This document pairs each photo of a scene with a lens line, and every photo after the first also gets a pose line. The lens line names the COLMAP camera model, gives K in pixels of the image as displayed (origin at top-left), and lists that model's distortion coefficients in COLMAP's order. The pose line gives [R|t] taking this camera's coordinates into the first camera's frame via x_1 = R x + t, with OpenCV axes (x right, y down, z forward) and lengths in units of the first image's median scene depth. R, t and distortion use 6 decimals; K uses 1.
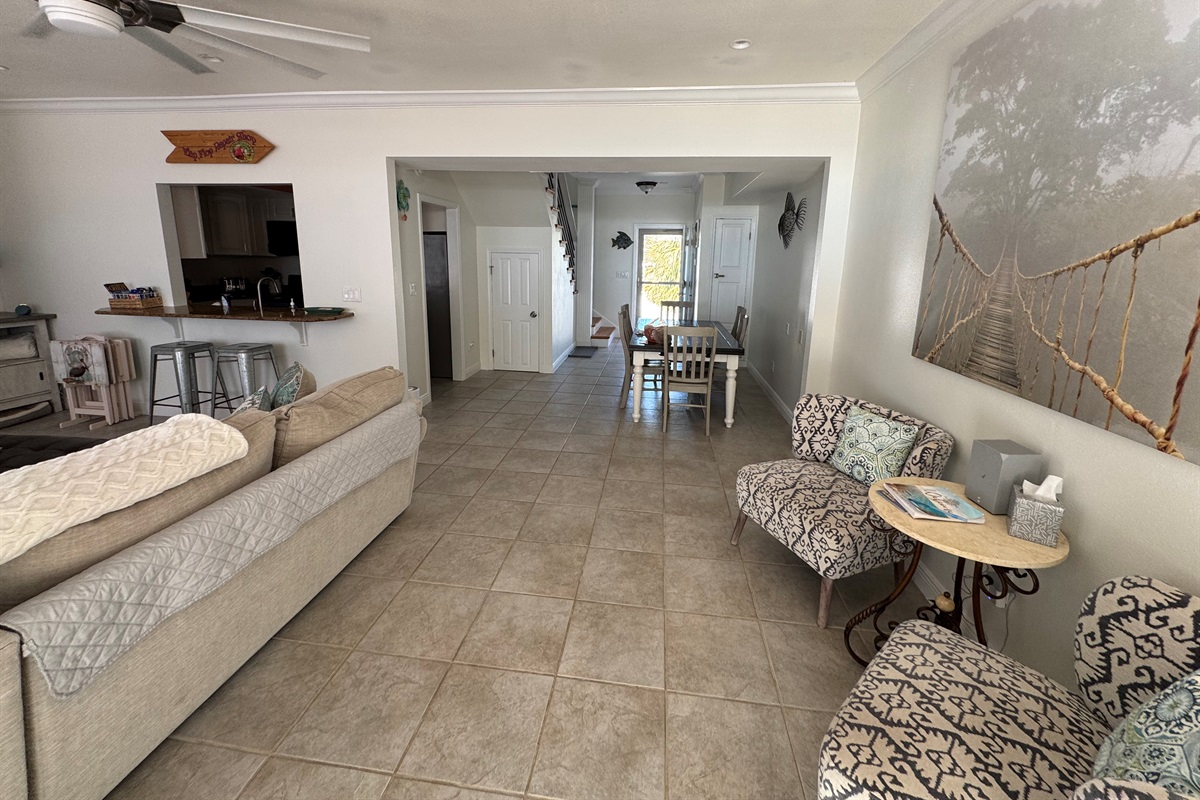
lens RADIAL K [[479.5, 0, 594.1], [0, 479.5, 350.2], [0, 0, 1]] dist [0.001449, 0.000309]
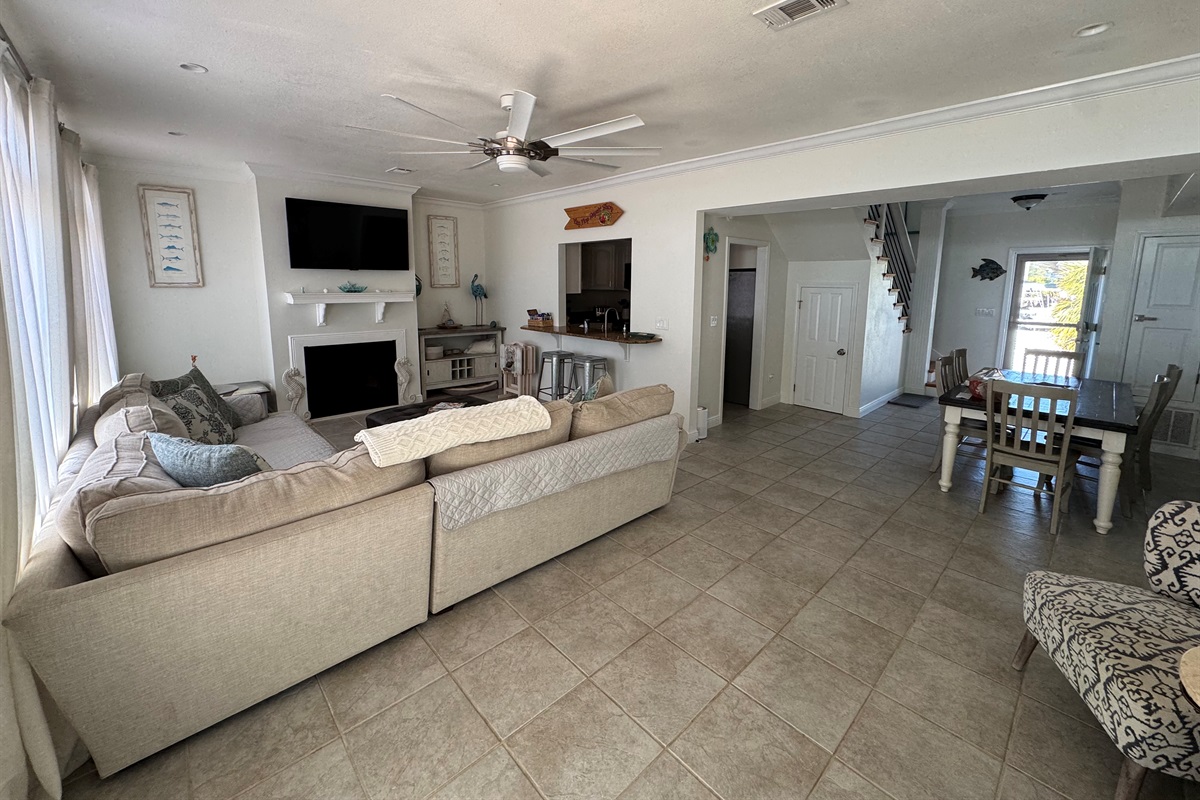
lens RADIAL K [[479.5, 0, 594.1], [0, 479.5, 350.2], [0, 0, 1]] dist [0.001449, 0.000309]
pose [[0.765988, 0.079349, -0.637939, 0.157945], [-0.117177, 0.992962, -0.017189, -0.008017], [0.632086, 0.087918, 0.769895, -0.049294]]
